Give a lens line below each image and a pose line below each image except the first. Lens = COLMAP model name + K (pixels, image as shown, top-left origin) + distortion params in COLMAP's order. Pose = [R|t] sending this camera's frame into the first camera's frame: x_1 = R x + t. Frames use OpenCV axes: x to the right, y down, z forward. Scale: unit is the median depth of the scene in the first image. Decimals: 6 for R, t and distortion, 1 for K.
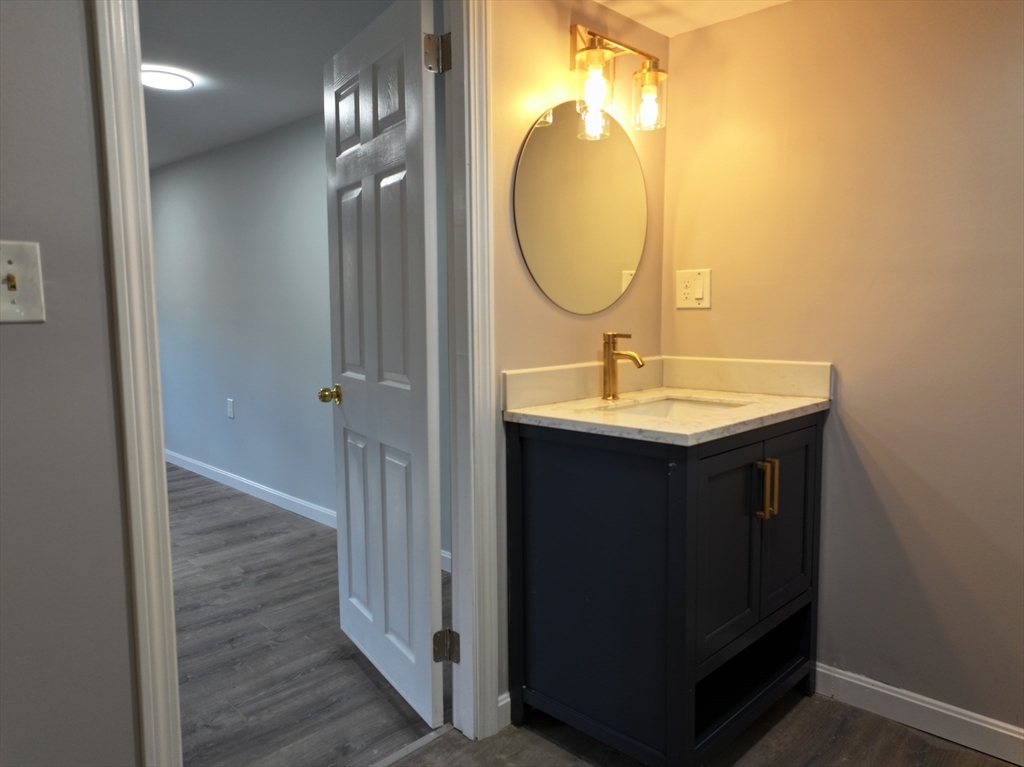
lens RADIAL K [[718.1, 0, 511.9], [0, 718.1, 383.7], [0, 0, 1]] dist [0.005805, 0.002446]
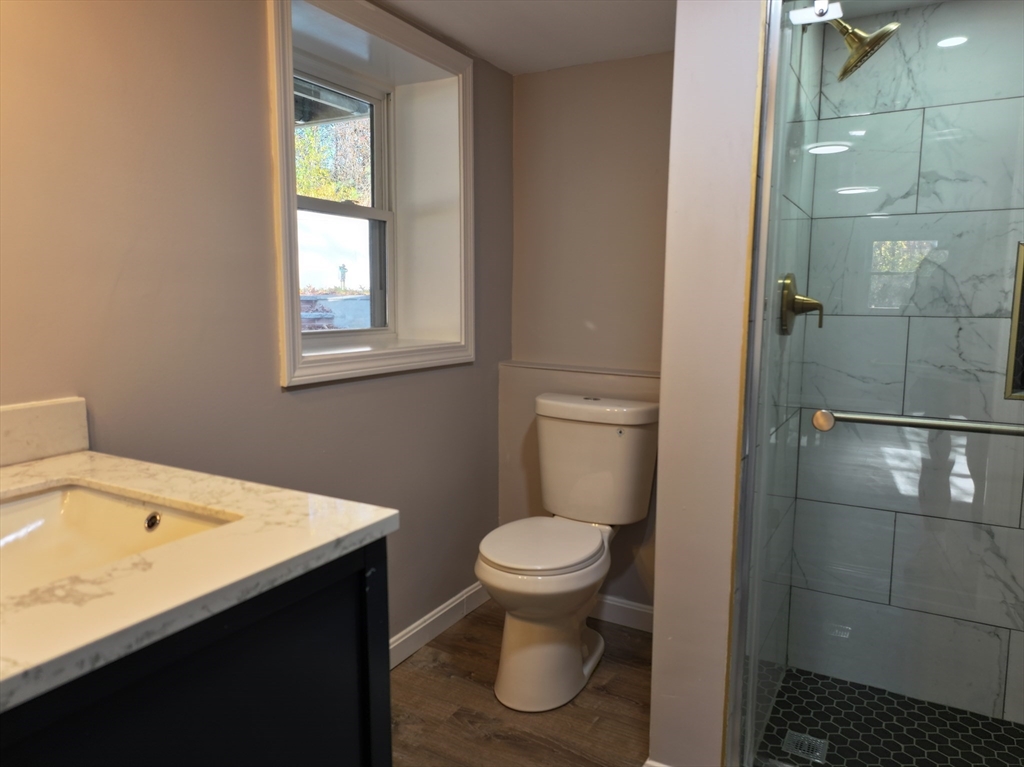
lens RADIAL K [[718.1, 0, 511.8], [0, 718.1, 384.4], [0, 0, 1]] dist [0.005805, 0.002446]
pose [[-0.269364, -0.110958, 0.956625, -0.374258], [0.095398, 0.985380, 0.141156, -0.119768], [-0.958302, 0.129282, -0.254841, 0.980257]]
